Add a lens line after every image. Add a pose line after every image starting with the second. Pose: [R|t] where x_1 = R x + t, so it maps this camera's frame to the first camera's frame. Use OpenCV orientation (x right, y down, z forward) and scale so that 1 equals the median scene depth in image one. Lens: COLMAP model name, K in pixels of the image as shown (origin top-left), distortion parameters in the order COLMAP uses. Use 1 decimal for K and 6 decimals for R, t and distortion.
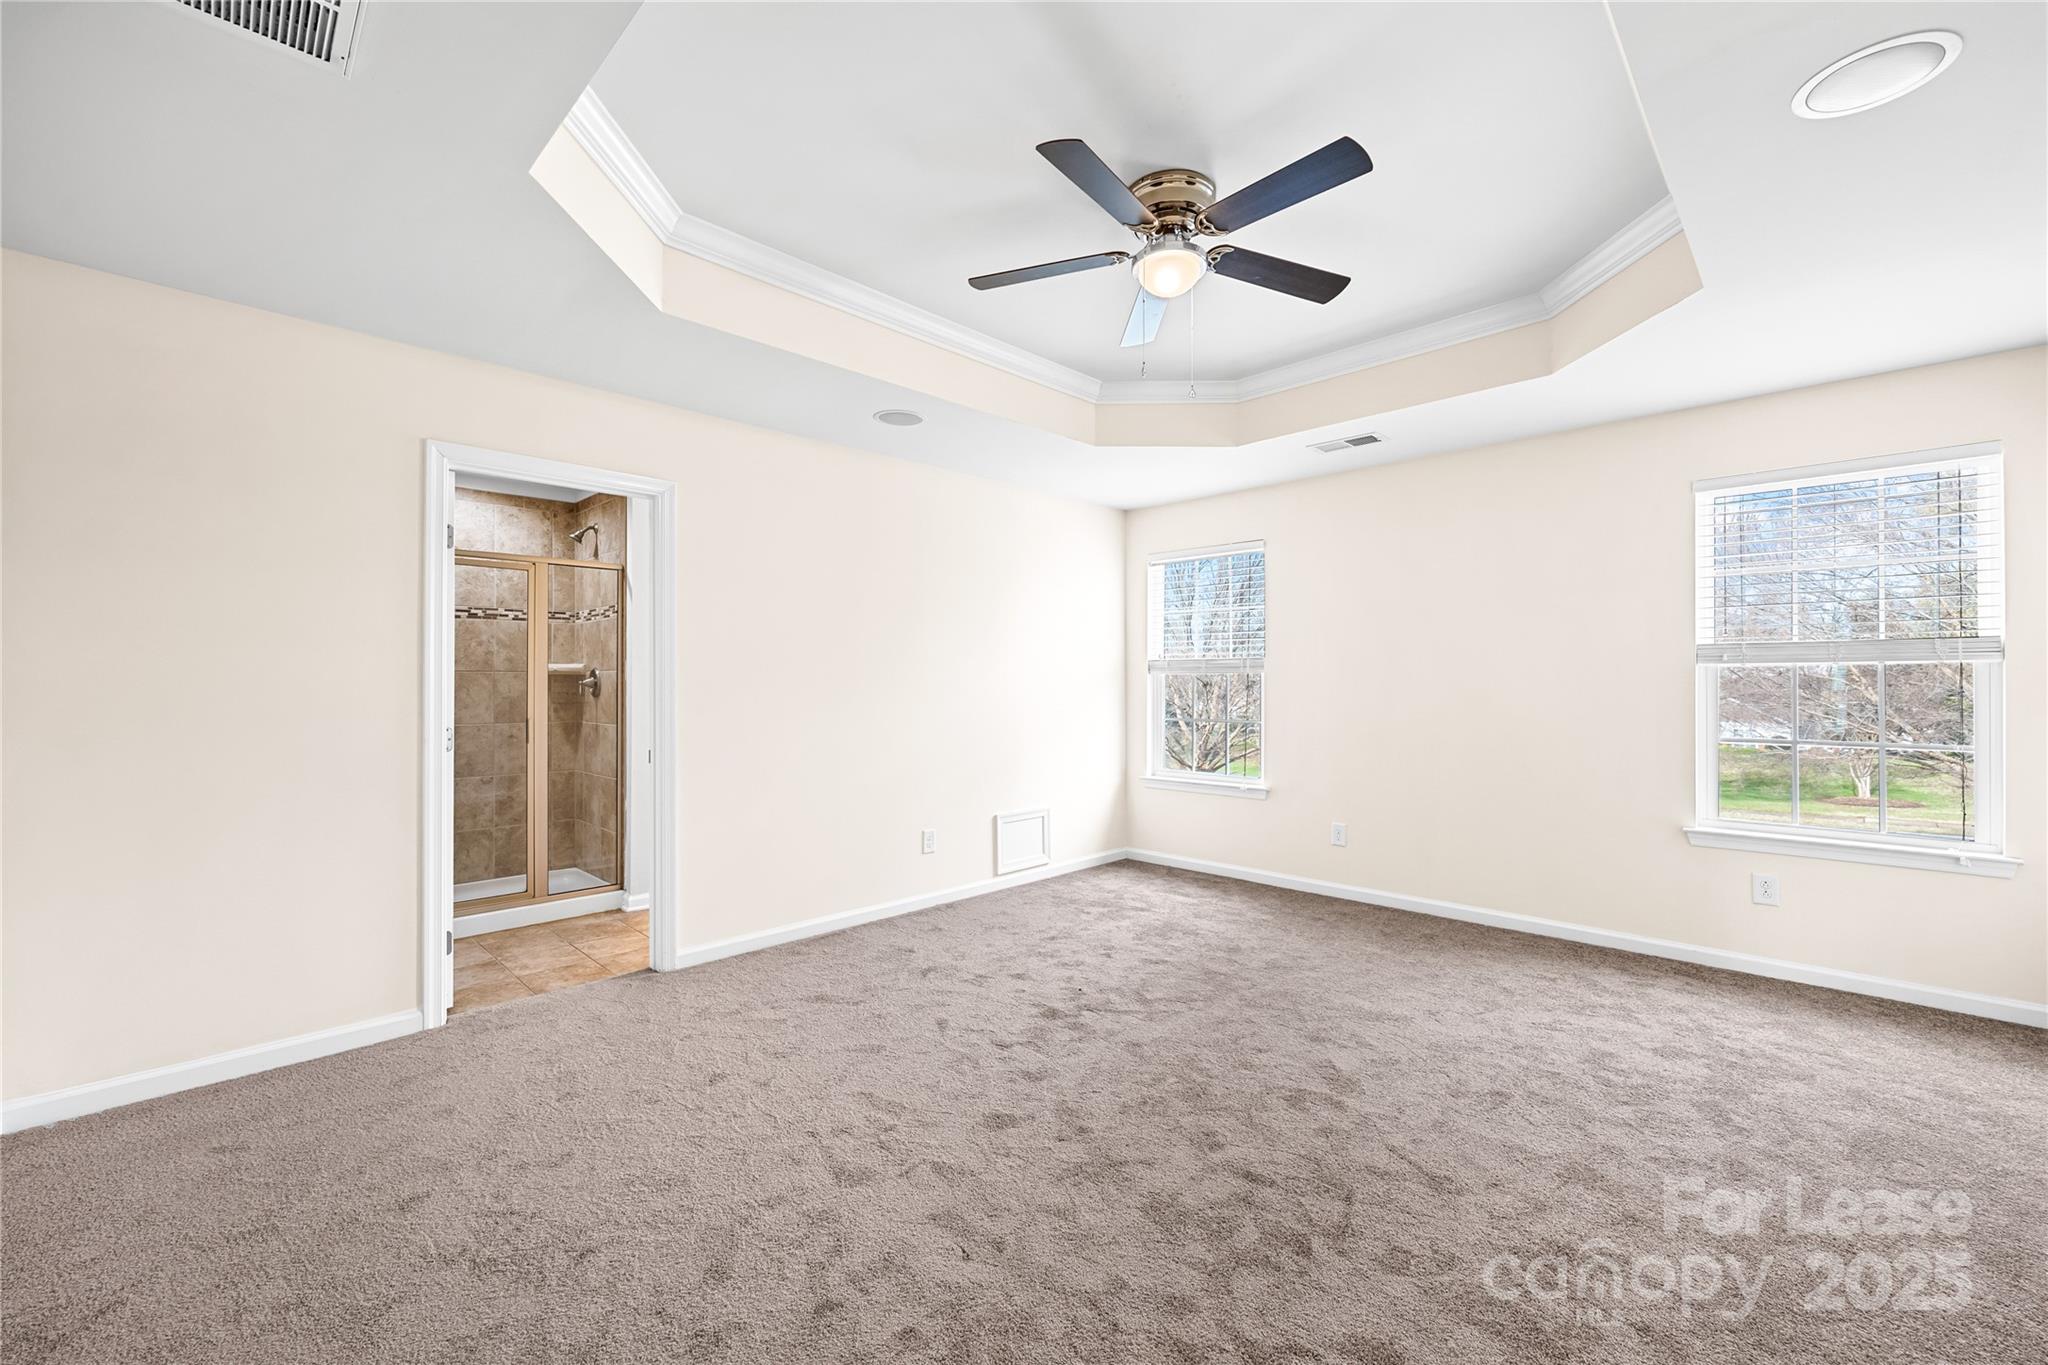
lens RADIAL K [[834.4, 0, 1017.7], [0, 834.4, 680.5], [0, 0, 1]] dist [-0.006768, 0.001726]
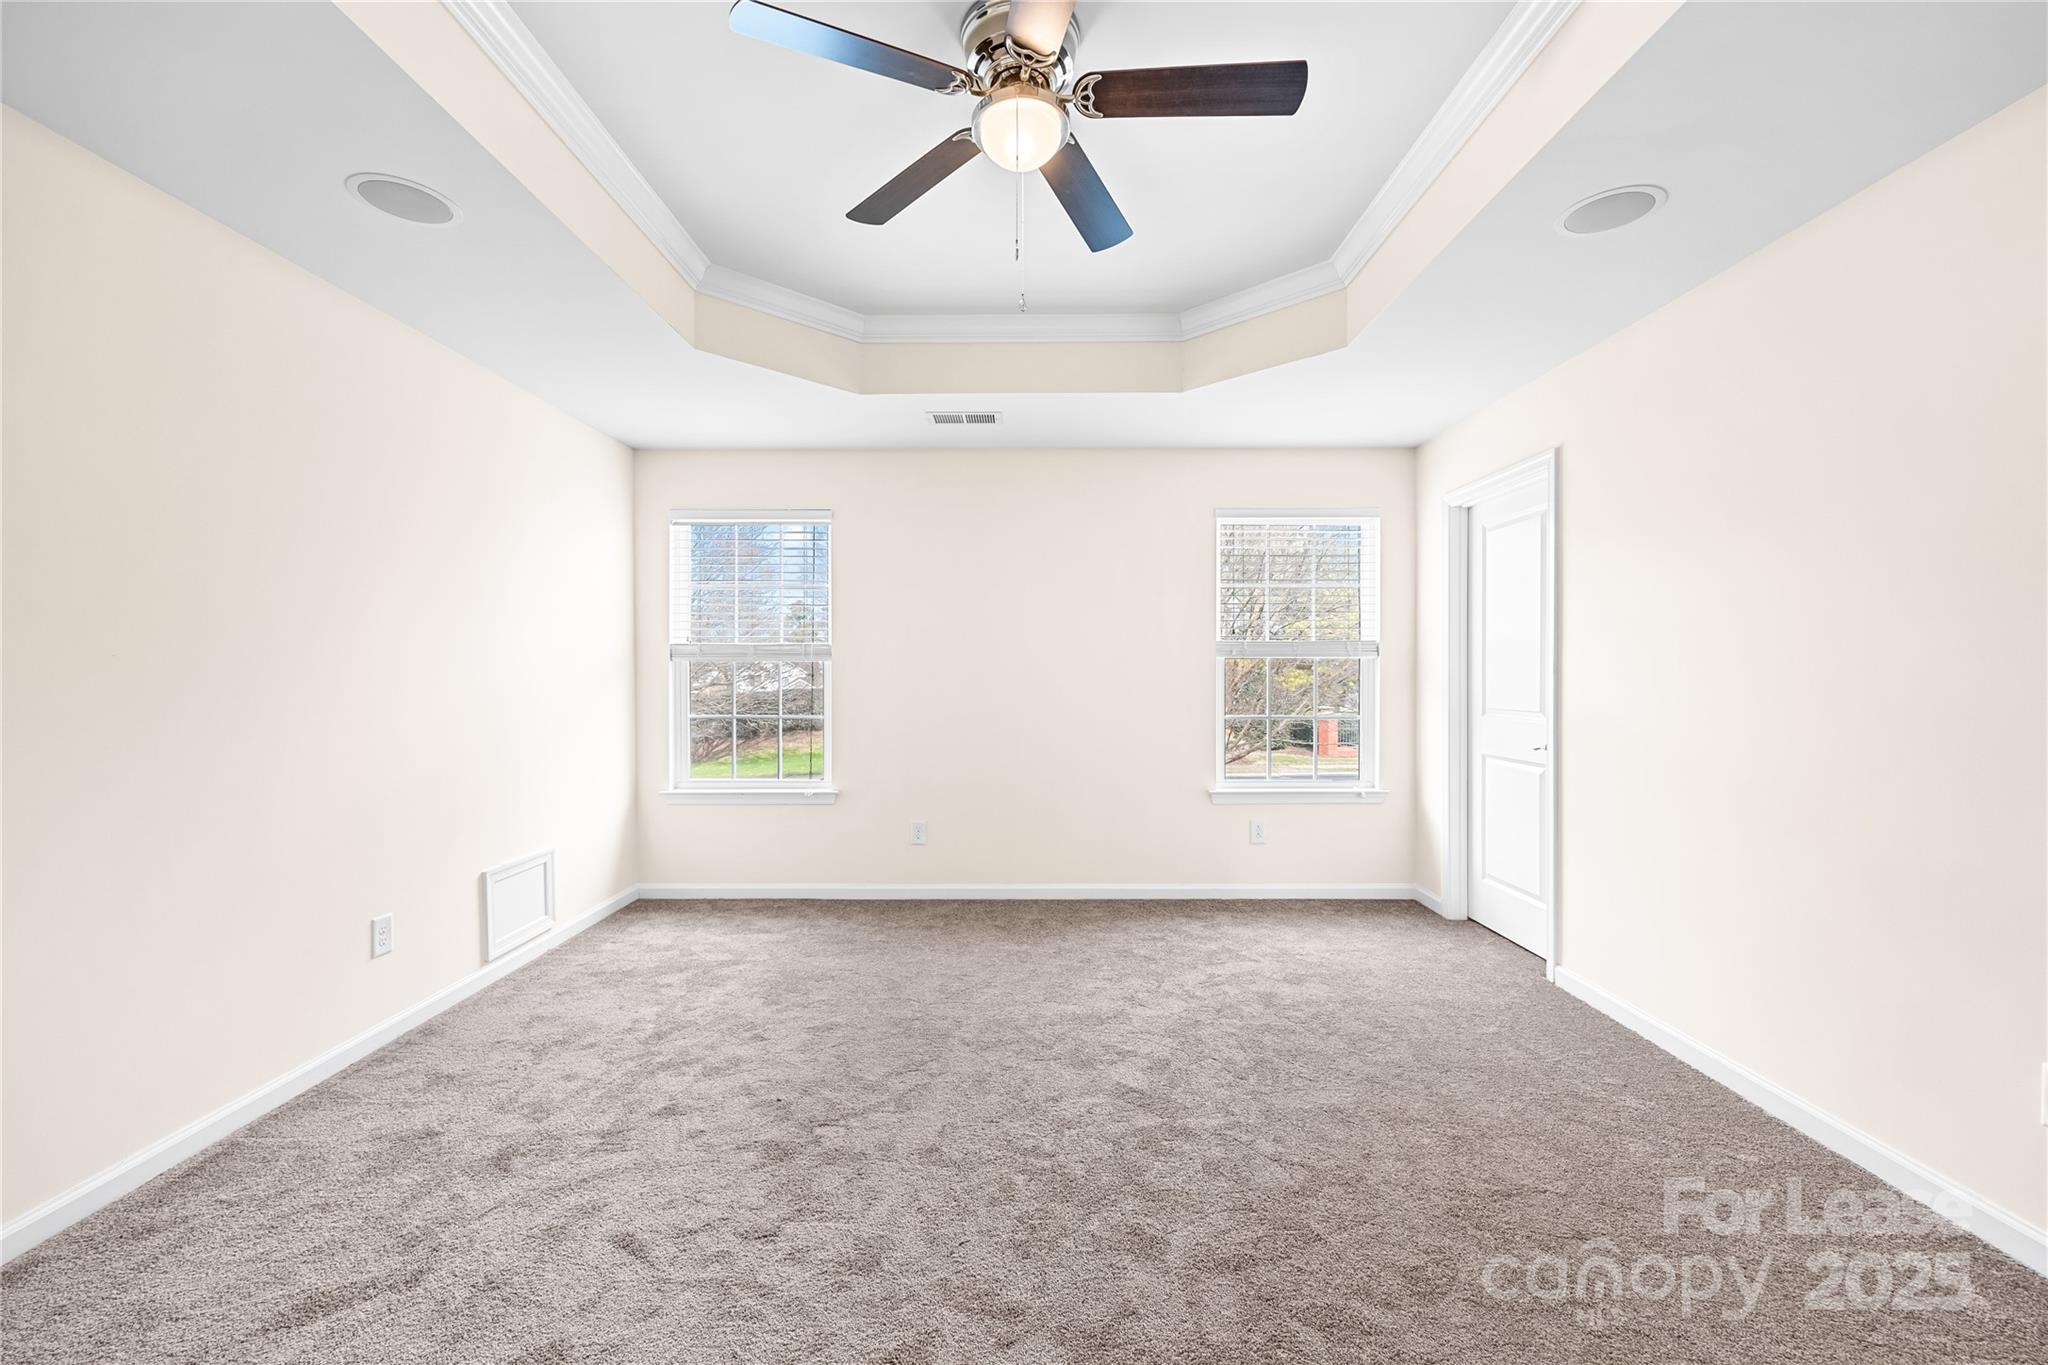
lens RADIAL K [[834.4, 0, 1025.4], [0, 834.4, 681.2], [0, 0, 1]] dist [-0.006768, 0.001726]
pose [[0.707091, -0.006331, 0.707094, -0.247846], [-0.002366, 0.999933, 0.011318, 0.002852], [-0.707118, -0.009676, 0.707029, 0.310508]]
